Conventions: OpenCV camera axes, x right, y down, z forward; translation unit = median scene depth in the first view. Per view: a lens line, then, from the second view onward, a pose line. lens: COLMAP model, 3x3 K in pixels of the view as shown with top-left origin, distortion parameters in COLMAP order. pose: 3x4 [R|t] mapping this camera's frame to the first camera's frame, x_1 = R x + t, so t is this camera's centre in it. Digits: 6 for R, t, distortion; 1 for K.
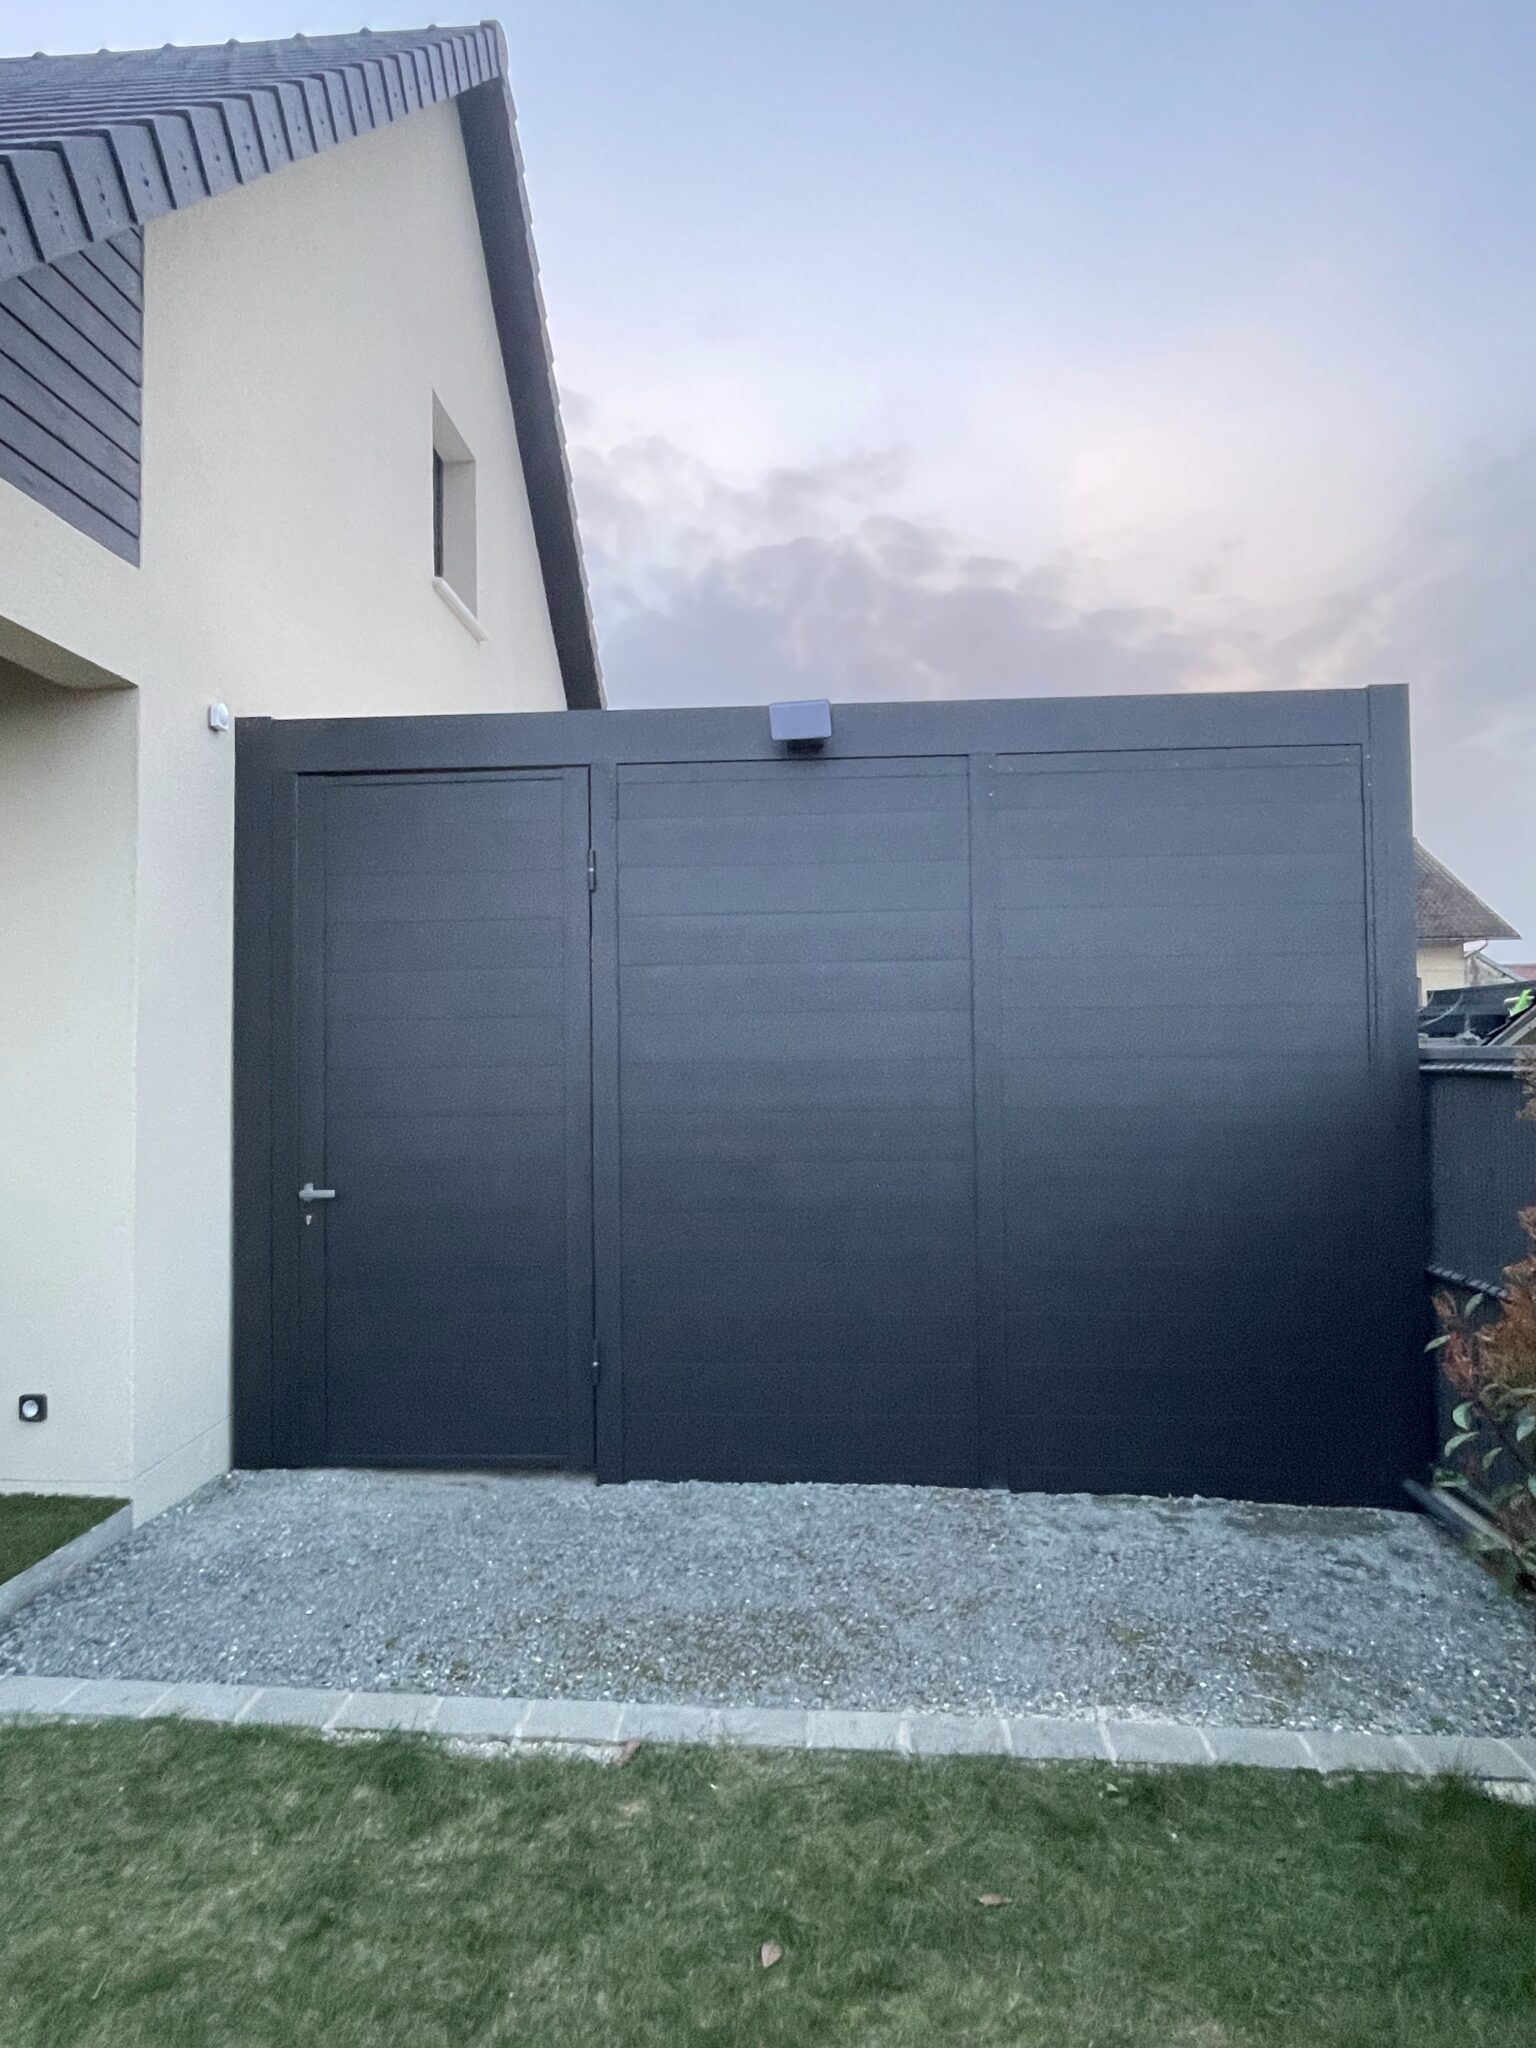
lens RADIAL K [[1148.3, 0, 776.9], [0, 1148.3, 1015.6], [0, 0, 1]] dist [-0.000657, -0.003889]
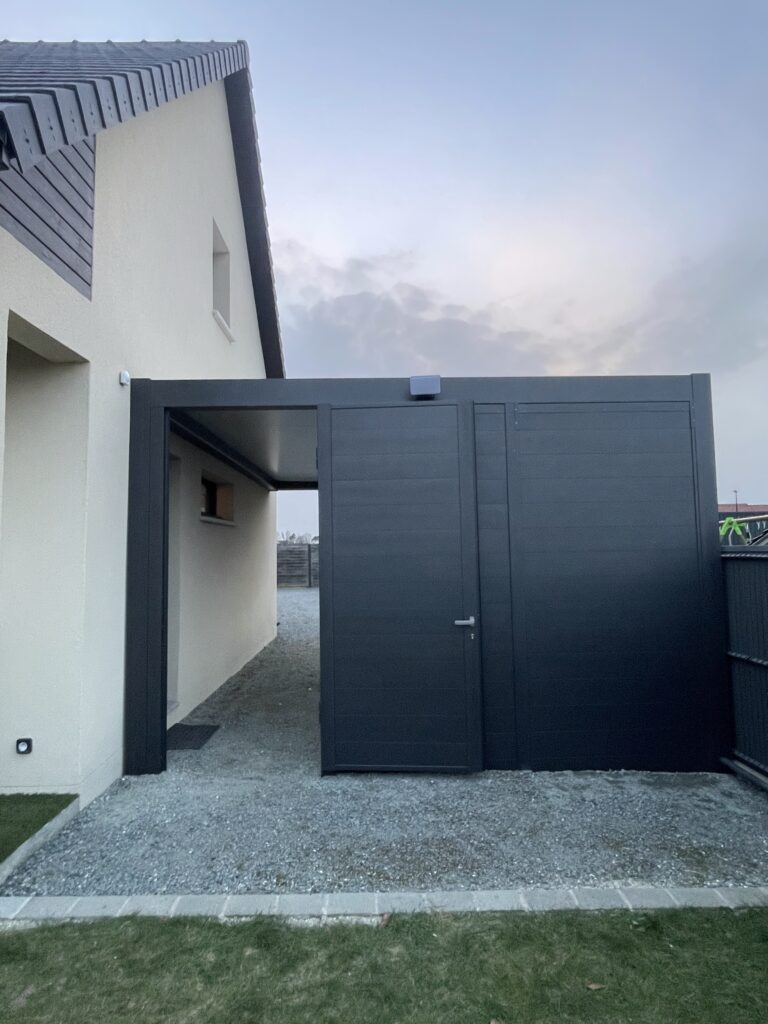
lens RADIAL K [[577.1, 0, 385.6], [0, 577.1, 499.1], [0, 0, 1]] dist [-0.006796, 0.002632]
pose [[0.996130, 0.001553, 0.087883, -0.175093], [0.002753, 0.998802, -0.048857, -0.009775], [-0.087854, 0.048910, 0.994932, 0.007713]]
